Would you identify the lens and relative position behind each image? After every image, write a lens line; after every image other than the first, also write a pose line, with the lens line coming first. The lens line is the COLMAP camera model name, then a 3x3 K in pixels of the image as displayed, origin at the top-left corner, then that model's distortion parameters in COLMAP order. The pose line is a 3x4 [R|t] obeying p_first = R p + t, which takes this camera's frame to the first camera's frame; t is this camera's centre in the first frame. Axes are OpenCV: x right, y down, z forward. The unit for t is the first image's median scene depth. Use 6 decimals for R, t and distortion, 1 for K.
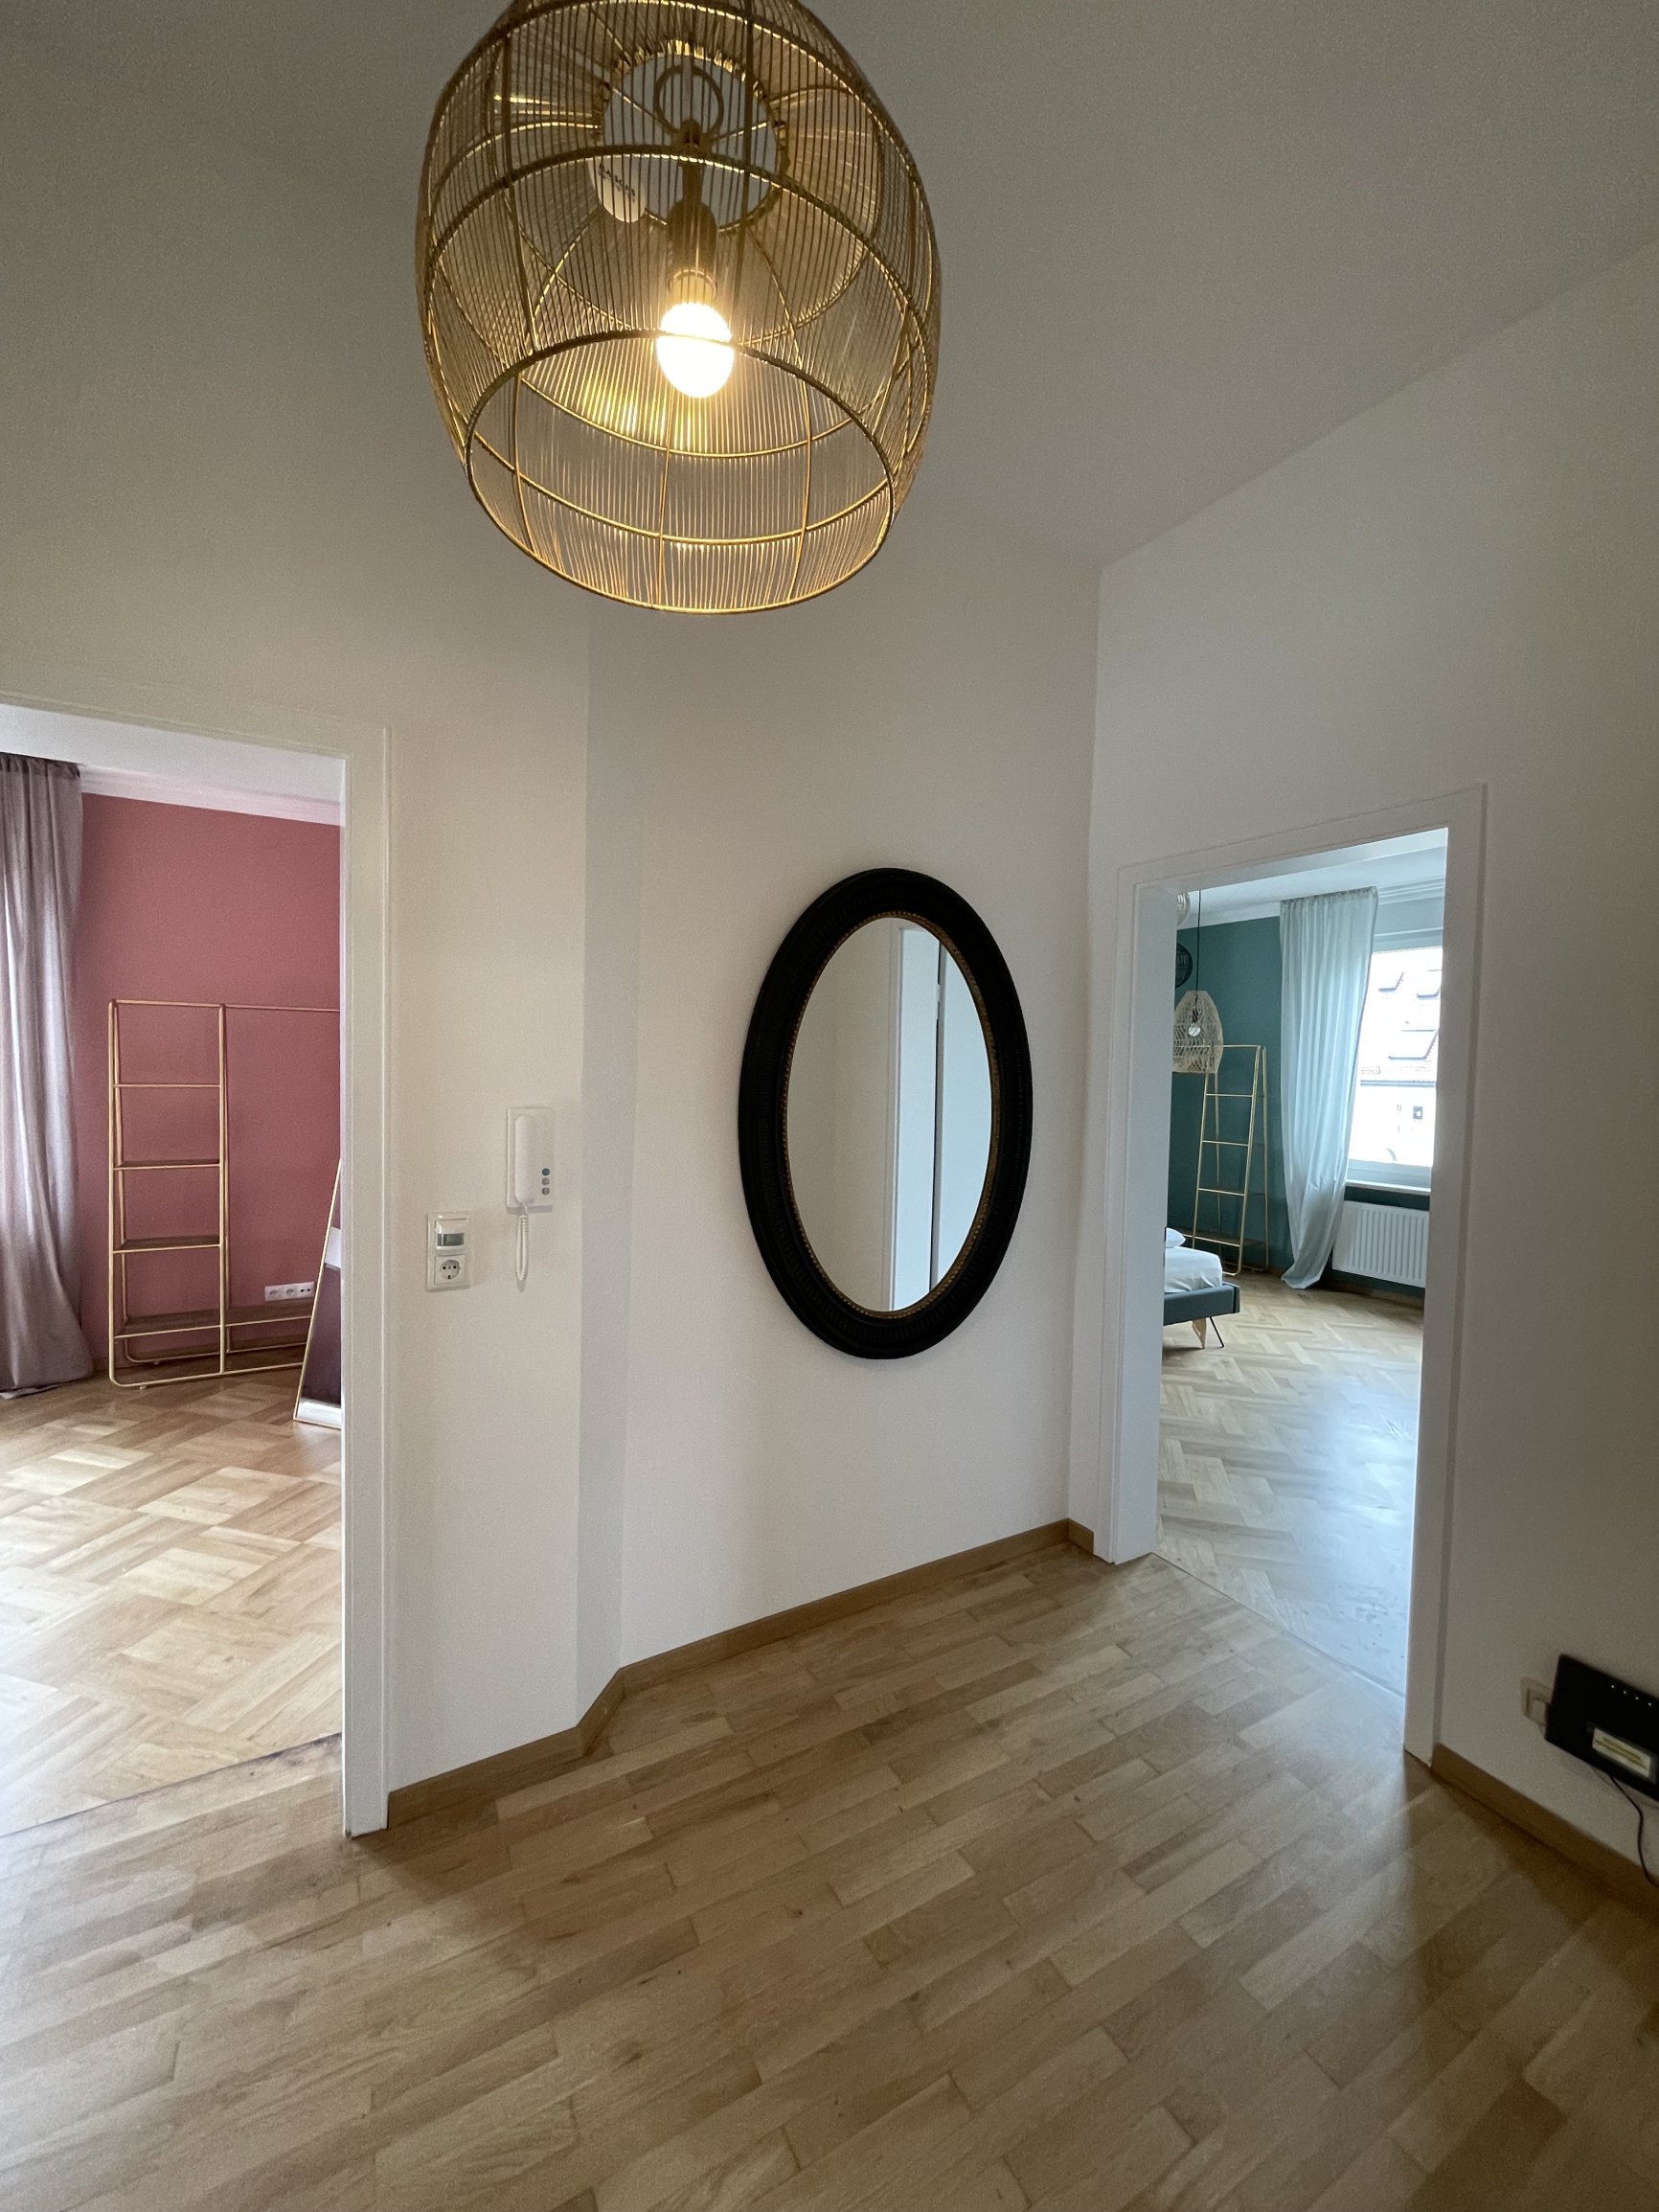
lens RADIAL K [[904.7, 0, 847.0], [0, 904.7, 1107.5], [0, 0, 1]] dist [-0.000767, 0.000131]
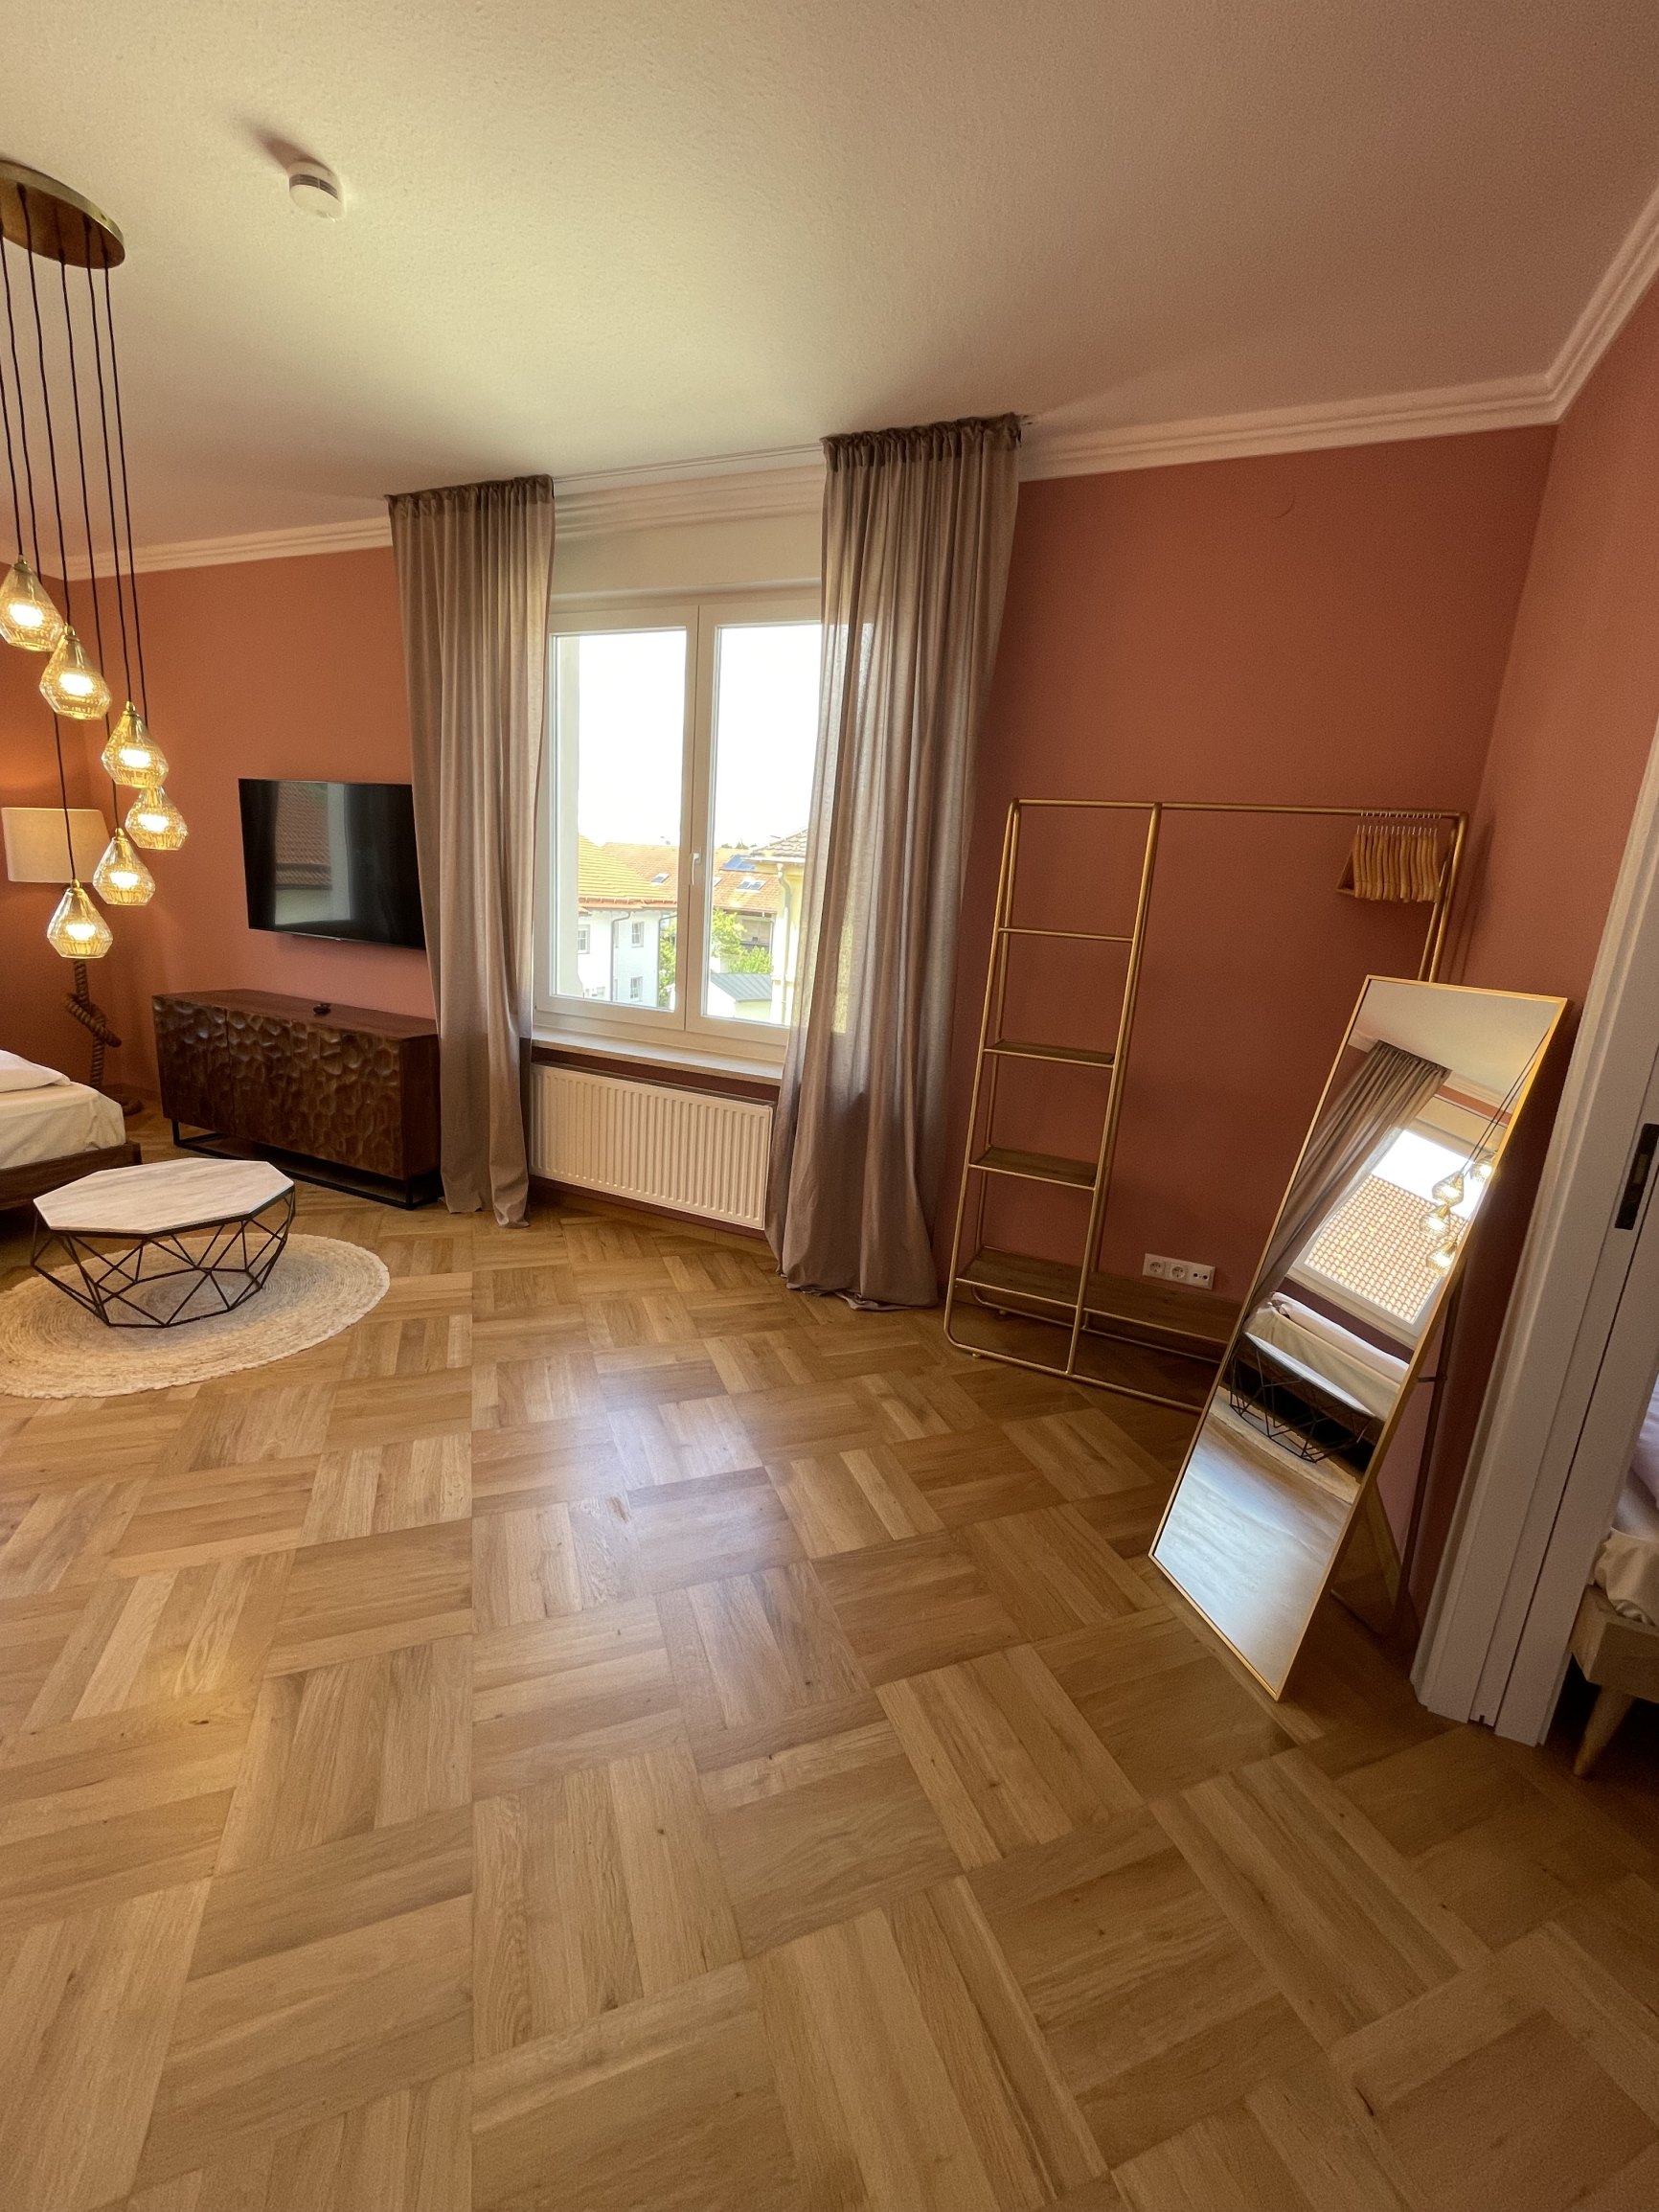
lens RADIAL K [[904.7, 0, 822.2], [0, 904.7, 1111.4], [0, 0, 1]] dist [-0.000767, 0.000131]
pose [[0.584210, 0.202719, -0.785877, -0.209590], [-0.092818, 0.978639, 0.183443, -0.001650], [0.806277, -0.034226, 0.590547, 0.313168]]
